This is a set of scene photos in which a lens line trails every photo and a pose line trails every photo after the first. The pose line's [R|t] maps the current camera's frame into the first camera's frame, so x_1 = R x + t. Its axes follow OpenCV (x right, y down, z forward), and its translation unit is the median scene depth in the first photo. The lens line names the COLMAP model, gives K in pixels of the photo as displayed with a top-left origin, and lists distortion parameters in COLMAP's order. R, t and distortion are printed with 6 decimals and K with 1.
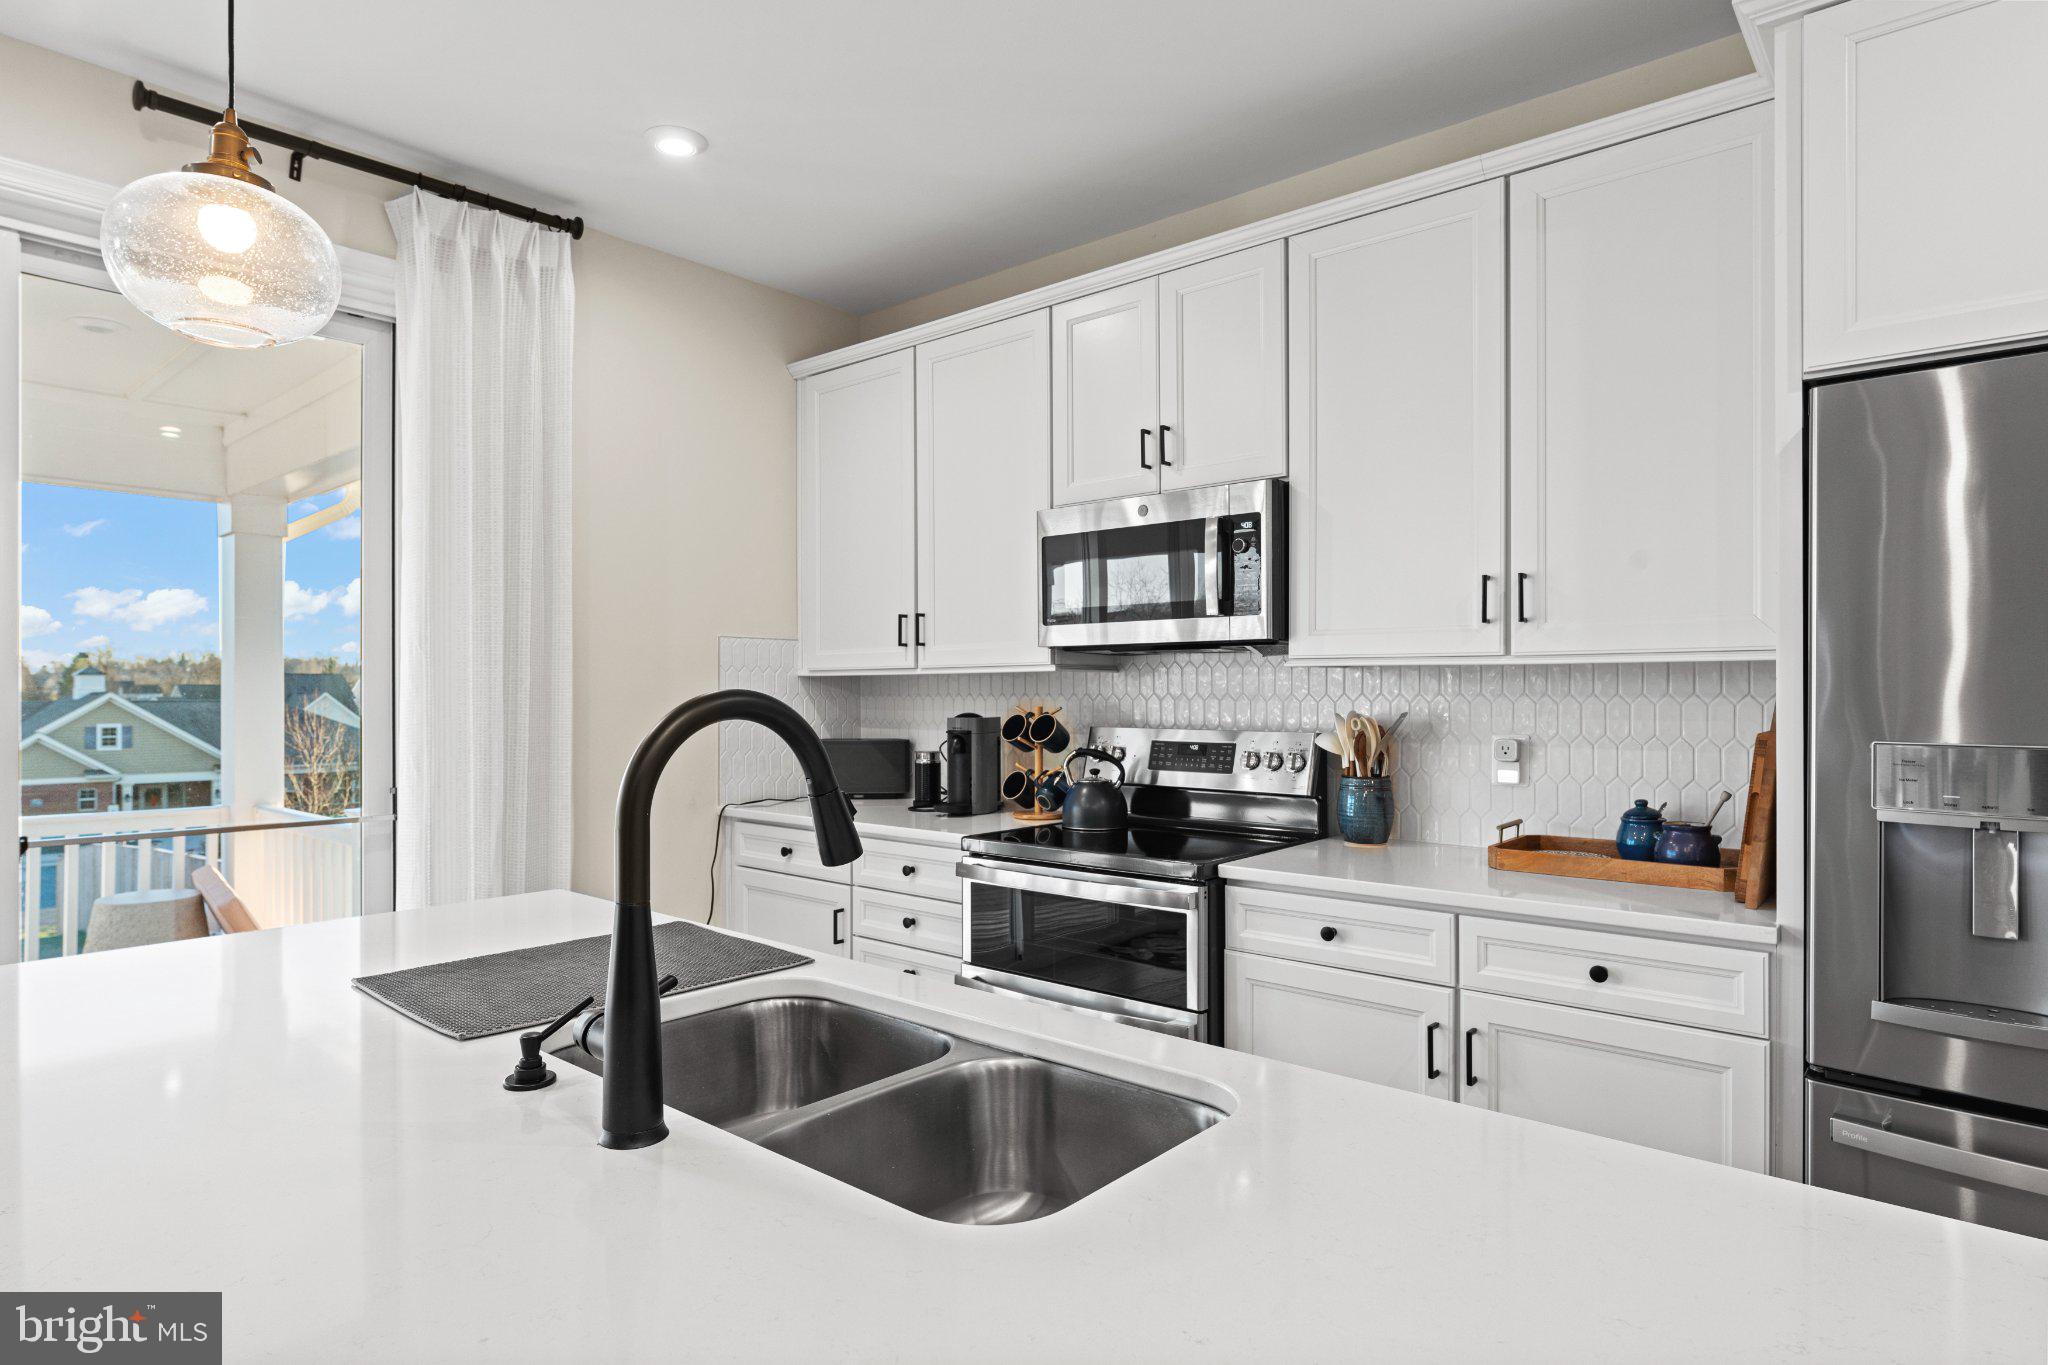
lens RADIAL K [[1120.0, 0, 1028.7], [0, 1120.0, 699.1], [0, 0, 1]] dist [0.000122, 0.000152]
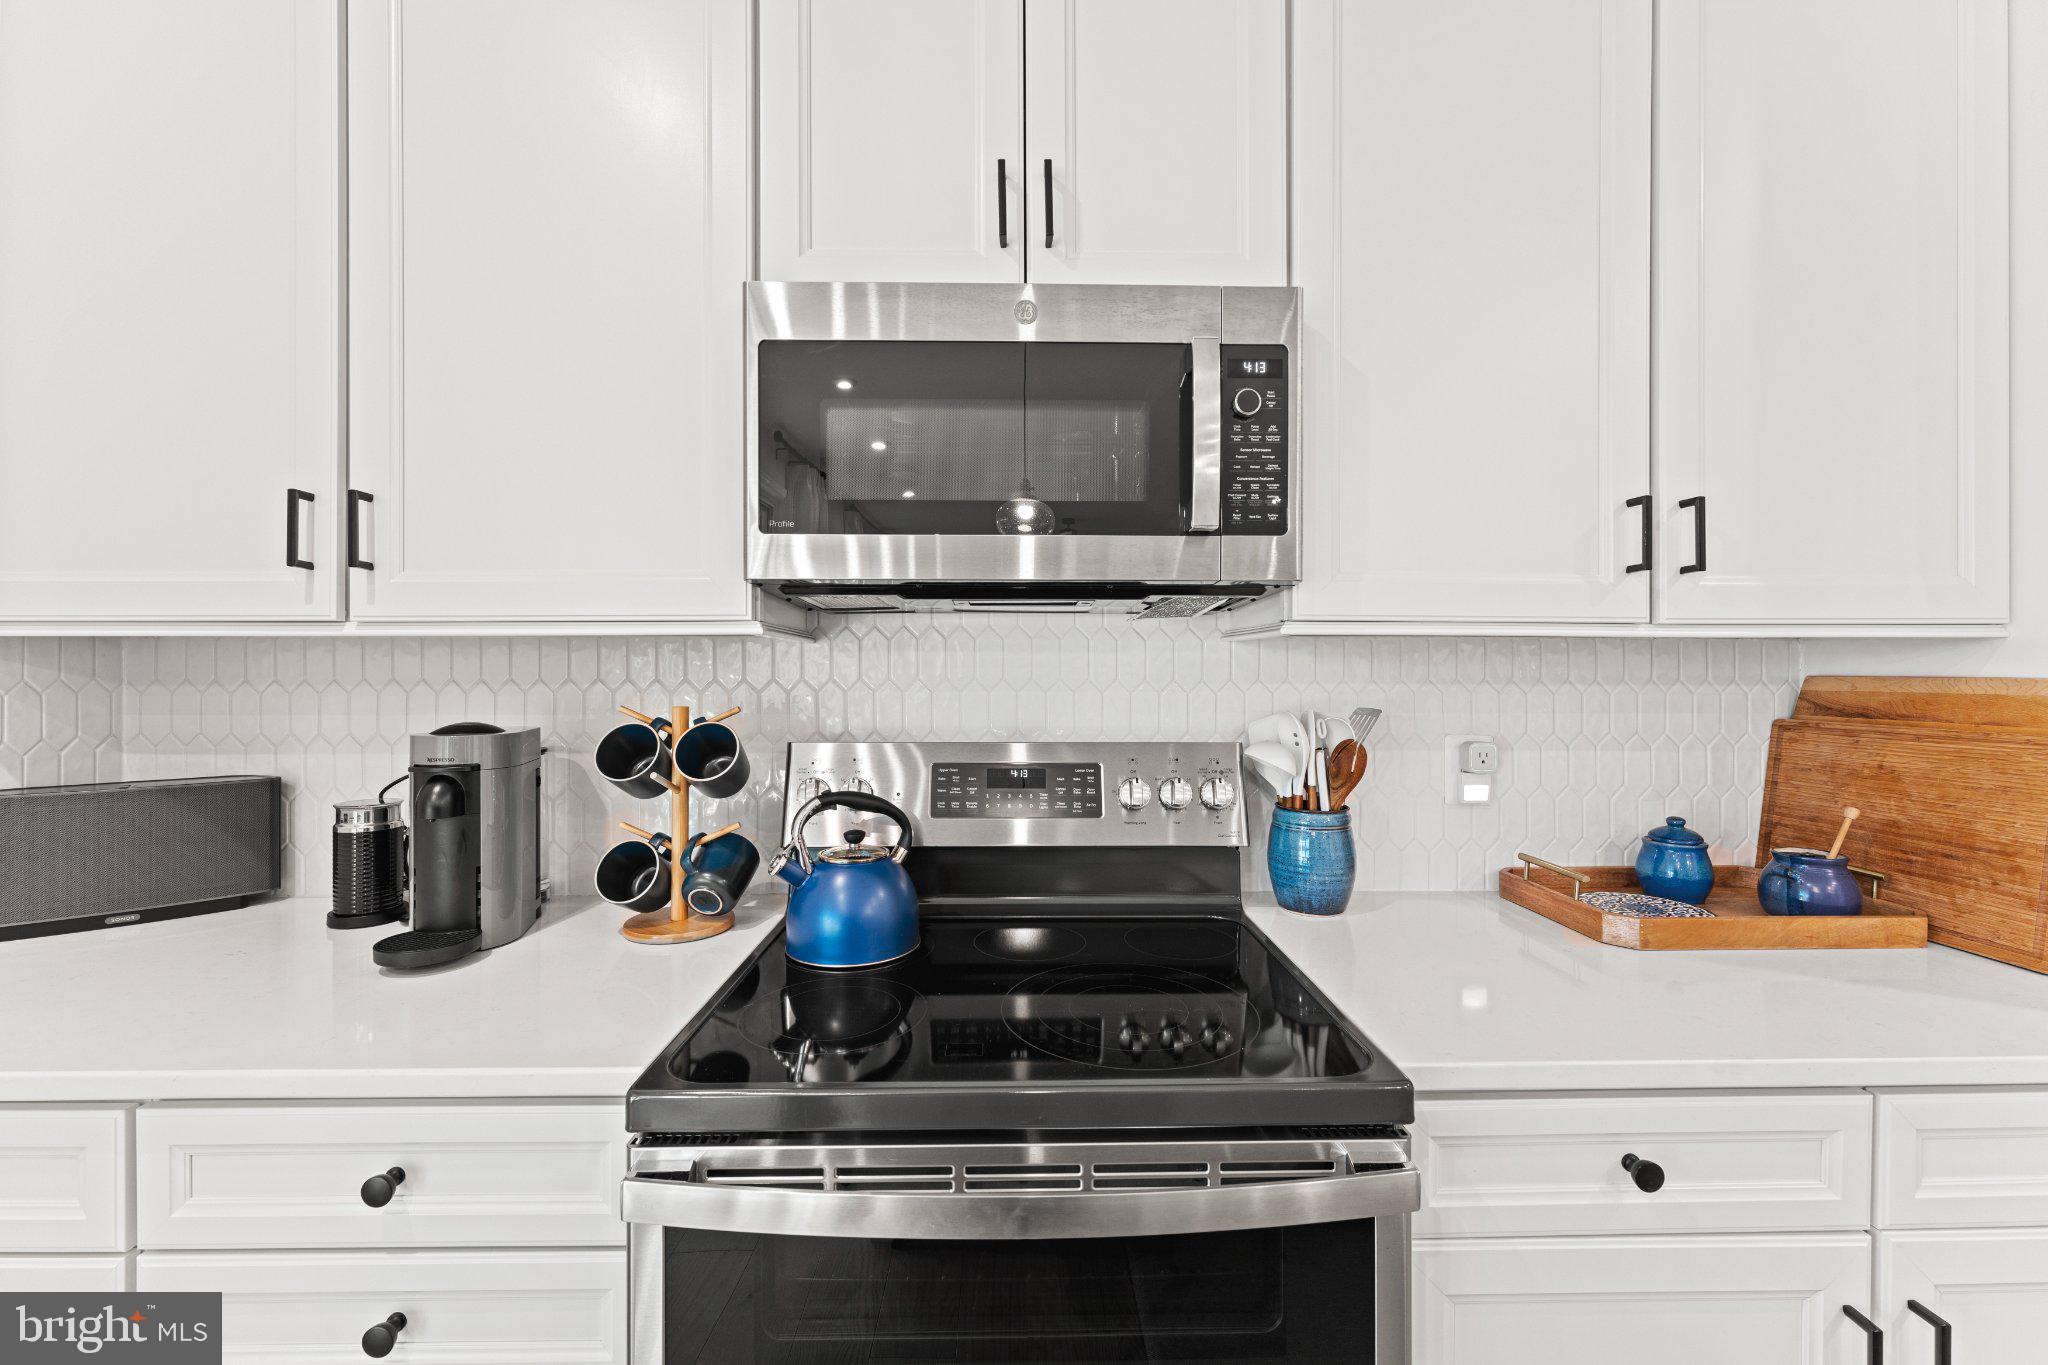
lens RADIAL K [[833.1, 0, 1018.3], [0, 833.1, 663.7], [0, 0, 1]] dist [-0.003072, -0.000271]
pose [[0.747459, 0.003968, 0.664297, -0.138641], [0.002553, 0.999958, -0.008846, -0.009490], [-0.664303, 0.008308, 0.747417, 0.694209]]
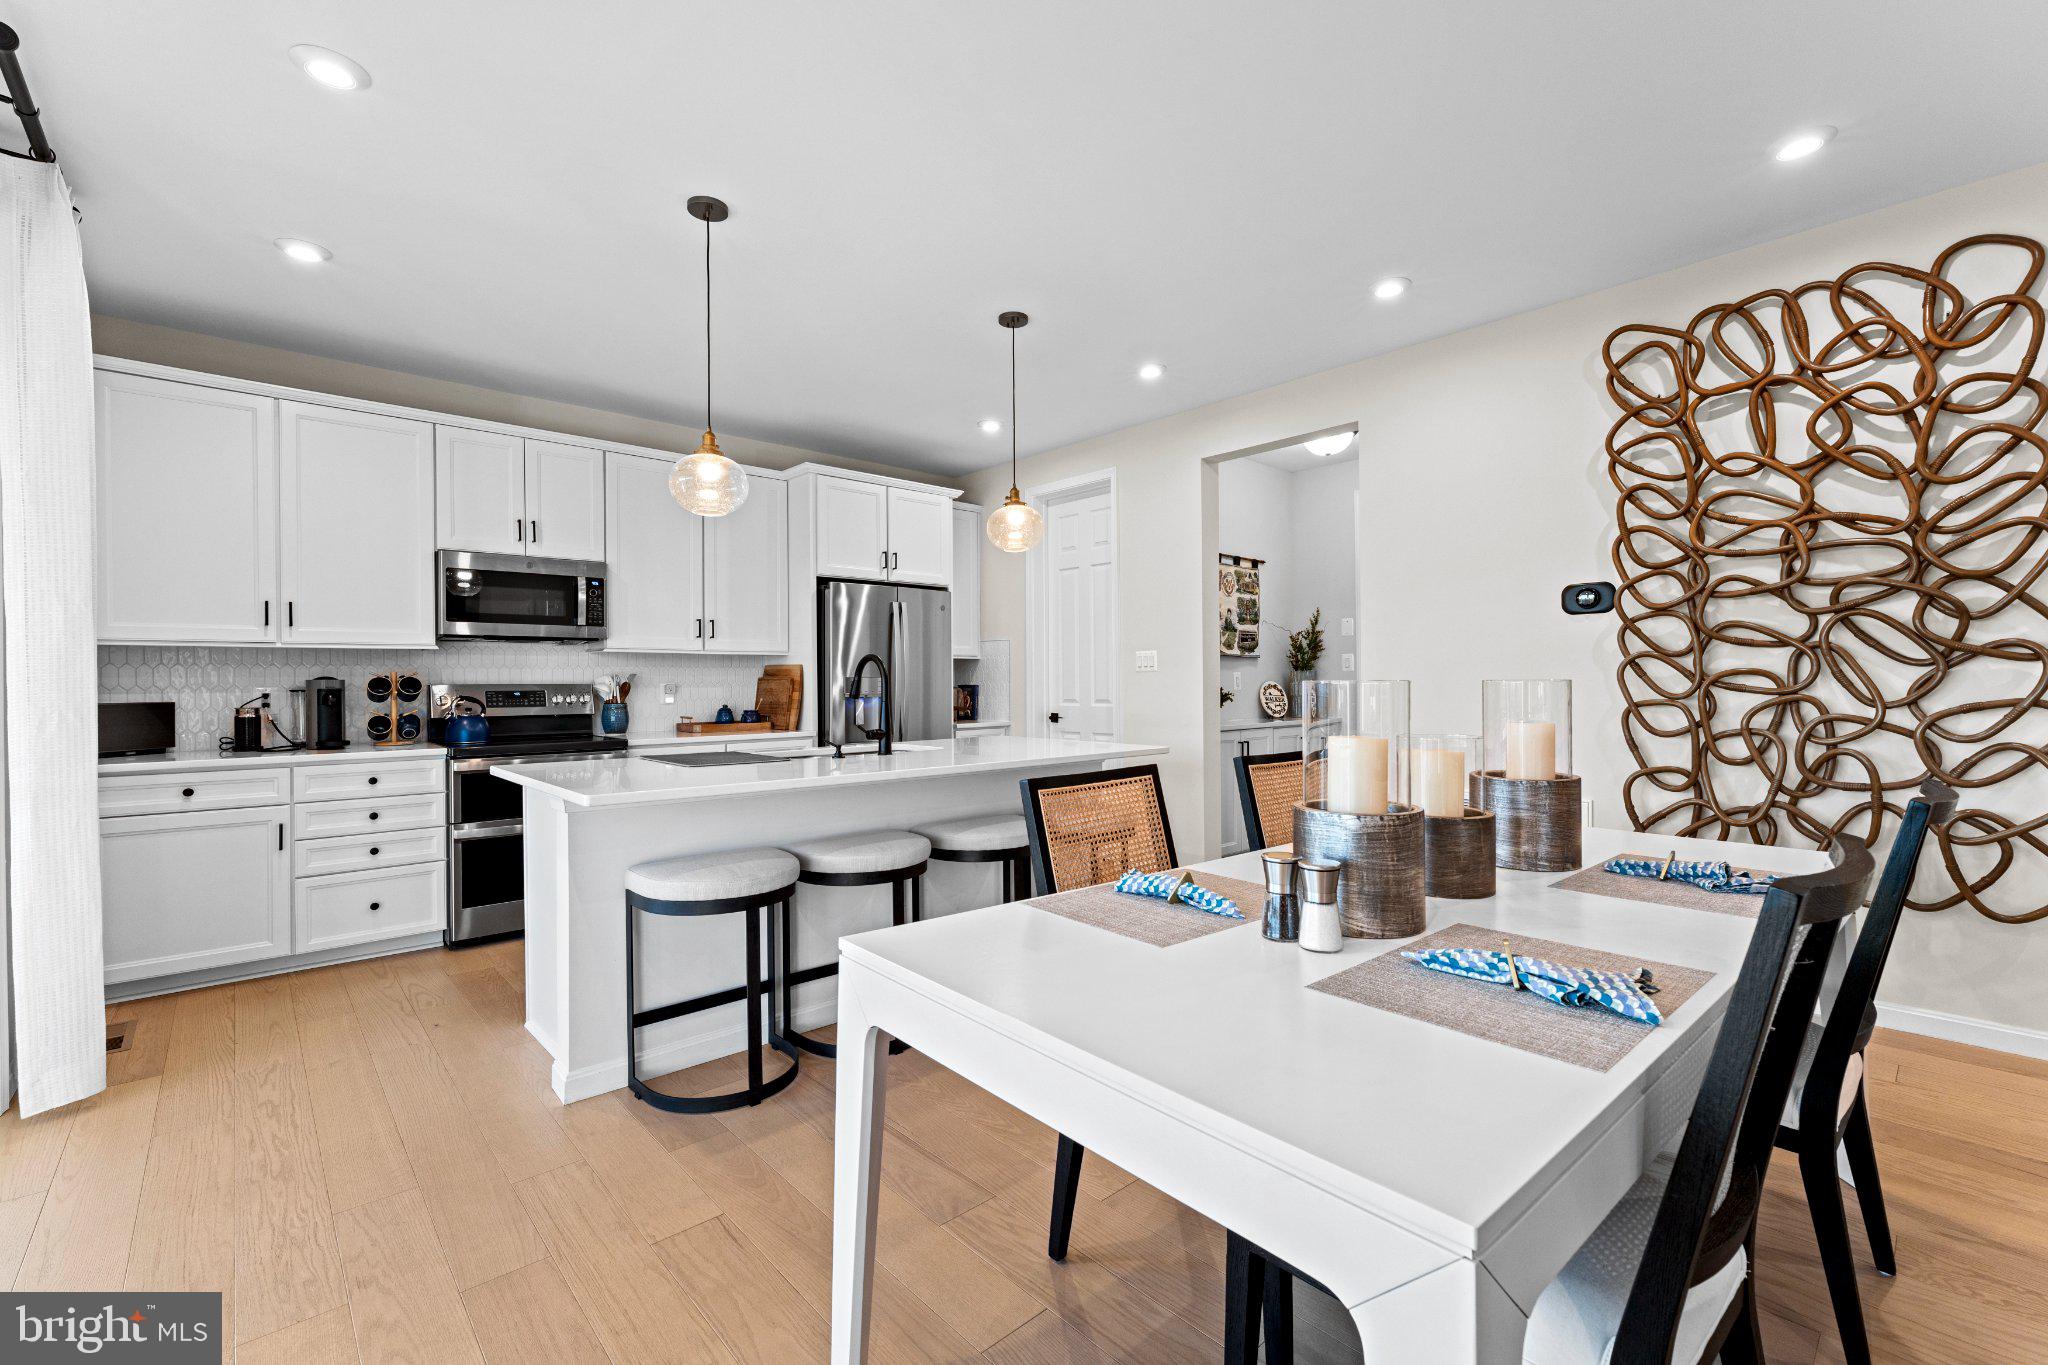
lens RADIAL K [[891.0, 0, 1032.6], [0, 891.0, 680.3], [0, 0, 1]] dist [-0.000903, -0.000287]
pose [[0.136038, 0.004130, 0.990695, -1.190707], [0.011708, 0.999915, -0.005776, 0.039084], [-0.990634, 0.012385, 0.135979, -0.024801]]
